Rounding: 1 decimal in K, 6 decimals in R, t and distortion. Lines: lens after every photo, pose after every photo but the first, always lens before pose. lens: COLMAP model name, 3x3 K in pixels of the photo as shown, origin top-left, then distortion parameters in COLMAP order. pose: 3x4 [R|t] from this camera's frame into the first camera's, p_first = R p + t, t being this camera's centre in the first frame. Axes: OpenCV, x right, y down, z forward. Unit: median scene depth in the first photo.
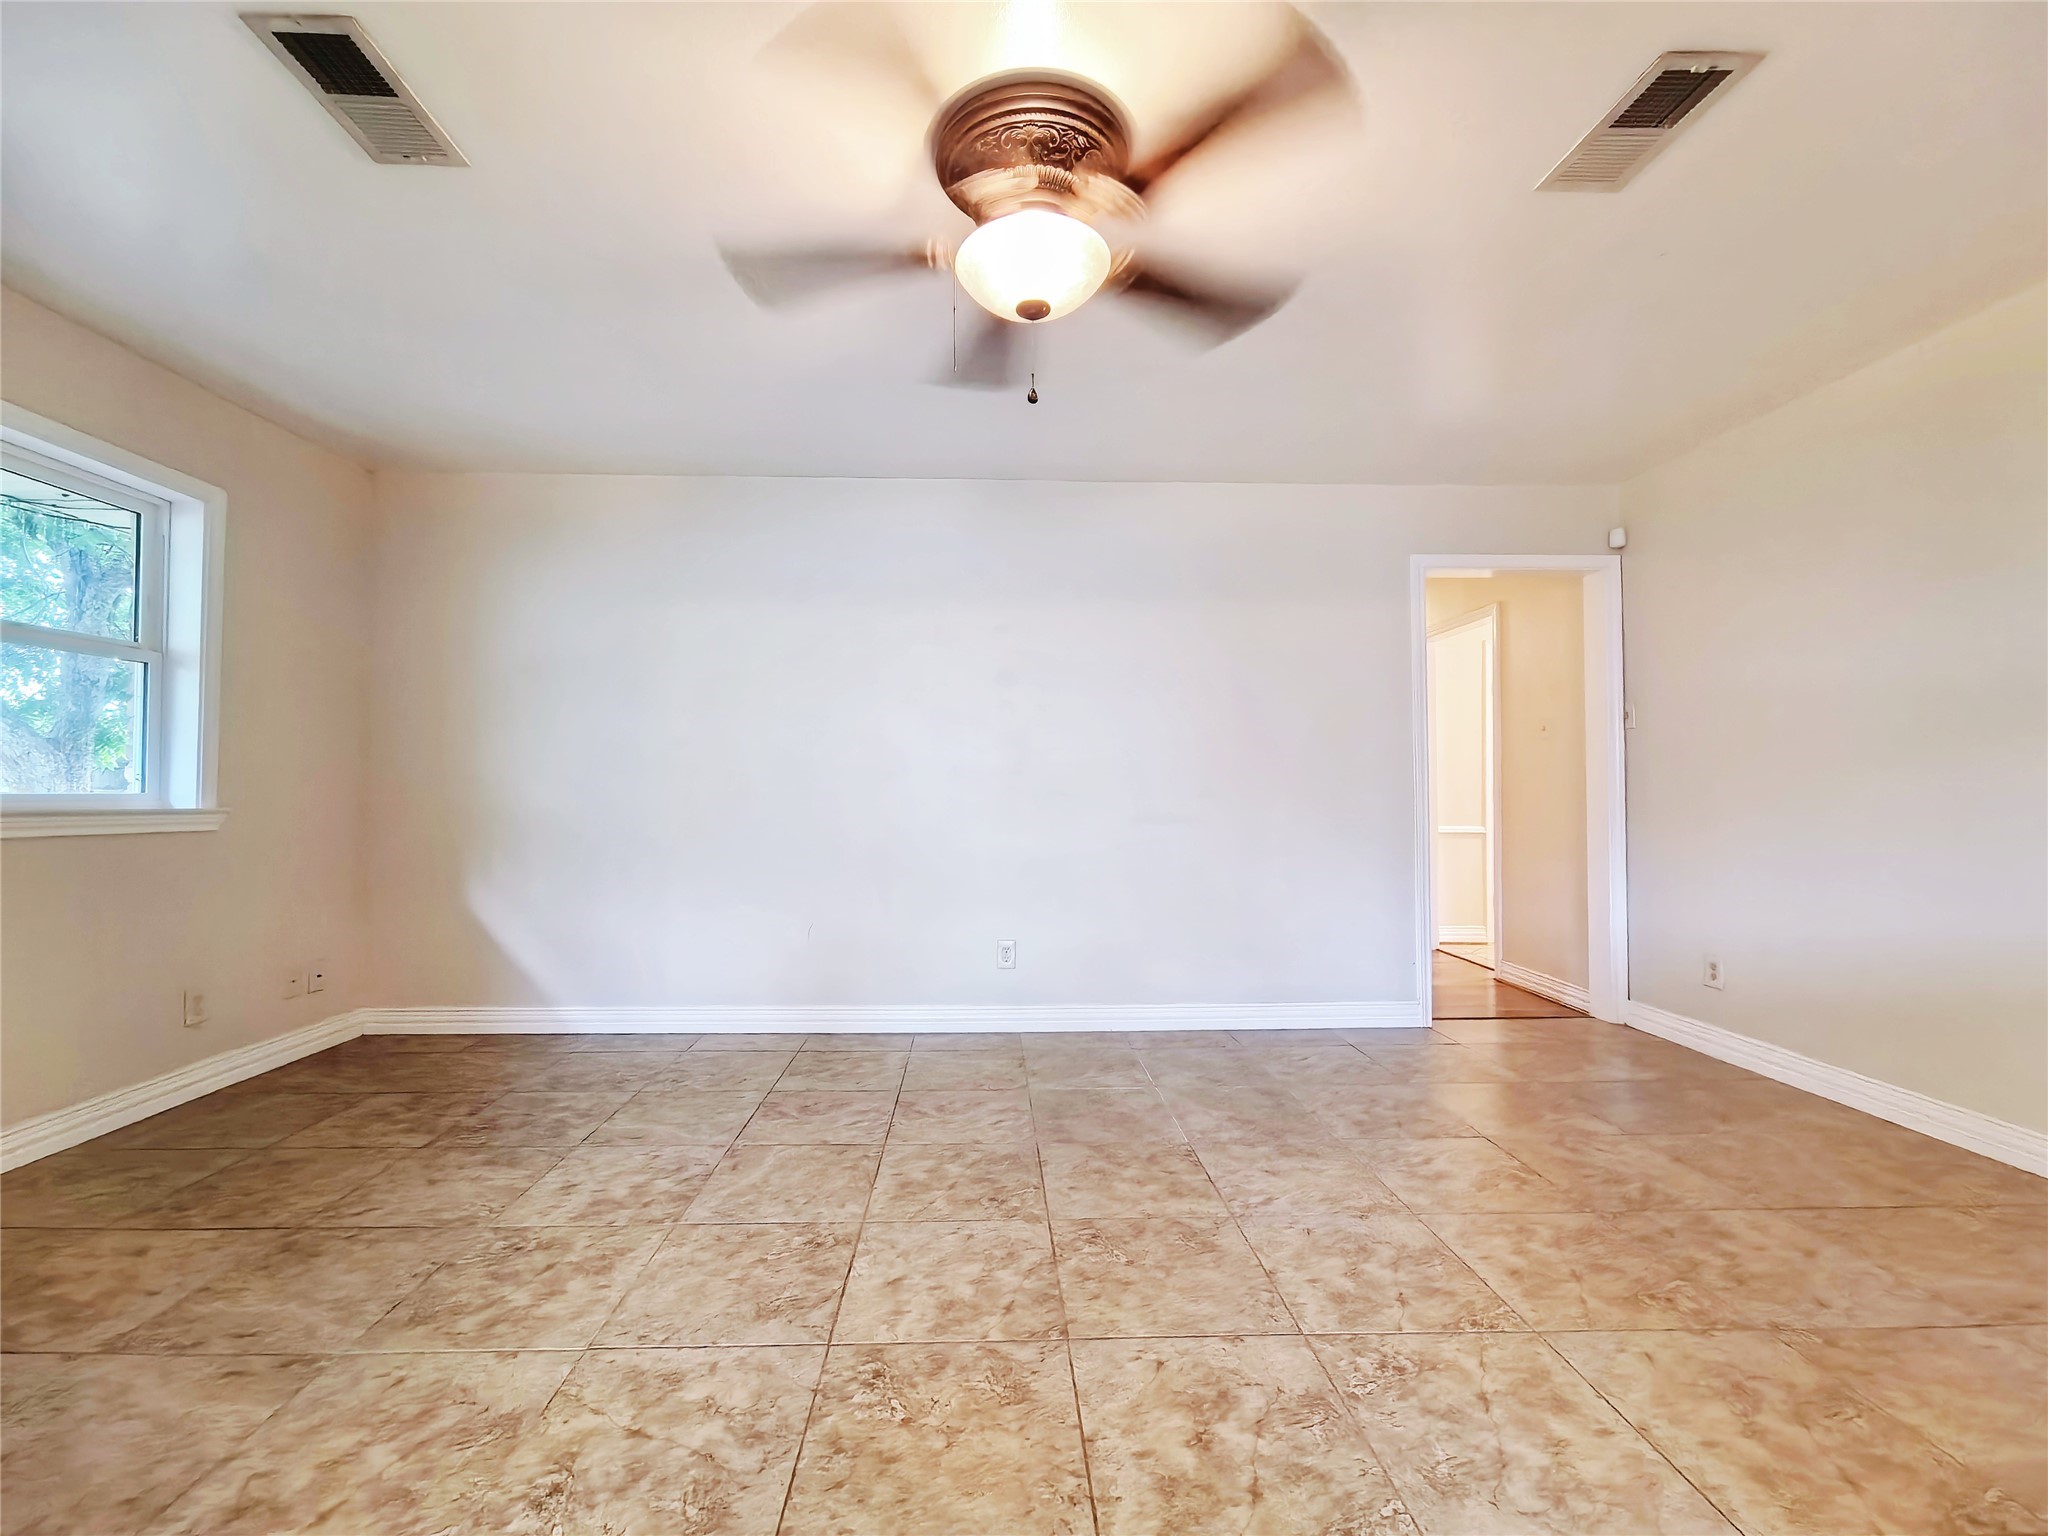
lens RADIAL K [[813.5, 0, 991.4], [0, 813.5, 778.8], [0, 0, 1]] dist [-0.002950, 0.000974]
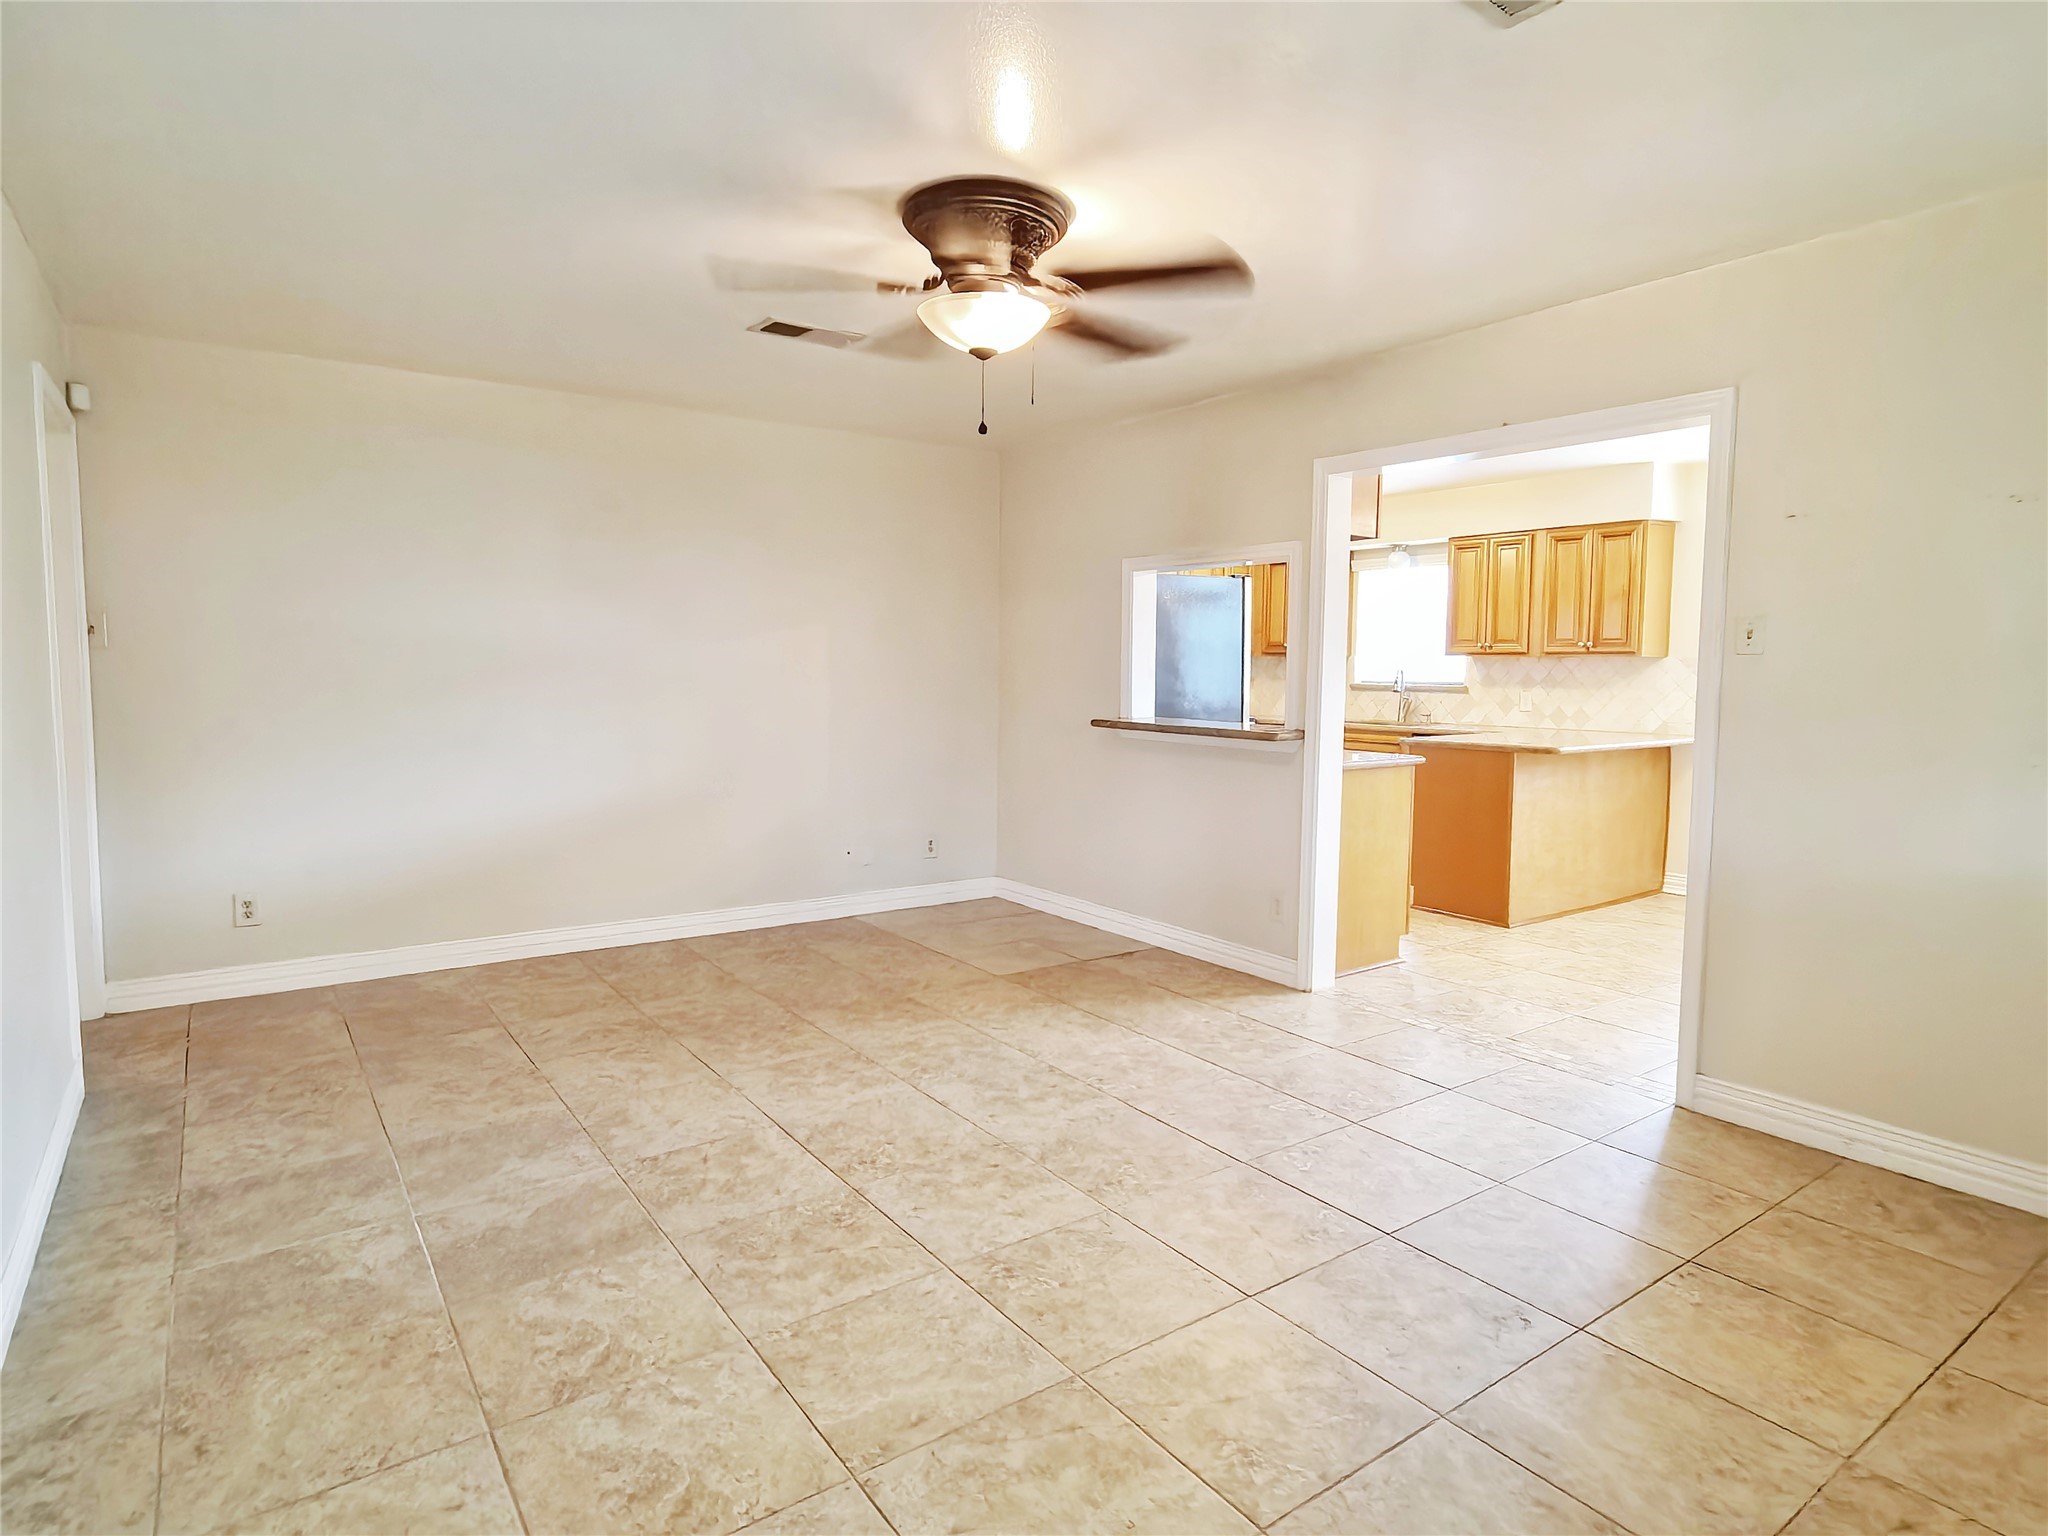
lens RADIAL K [[1145.0, 0, 1022.2], [0, 1145.0, 751.1], [0, 0, 1]] dist [-0.003929, 0.000440]
pose [[-0.557794, -0.069292, 0.827082, -1.233183], [-0.019776, 0.997336, 0.070218, -0.105642], [-0.829744, 0.022811, -0.557678, 1.667096]]
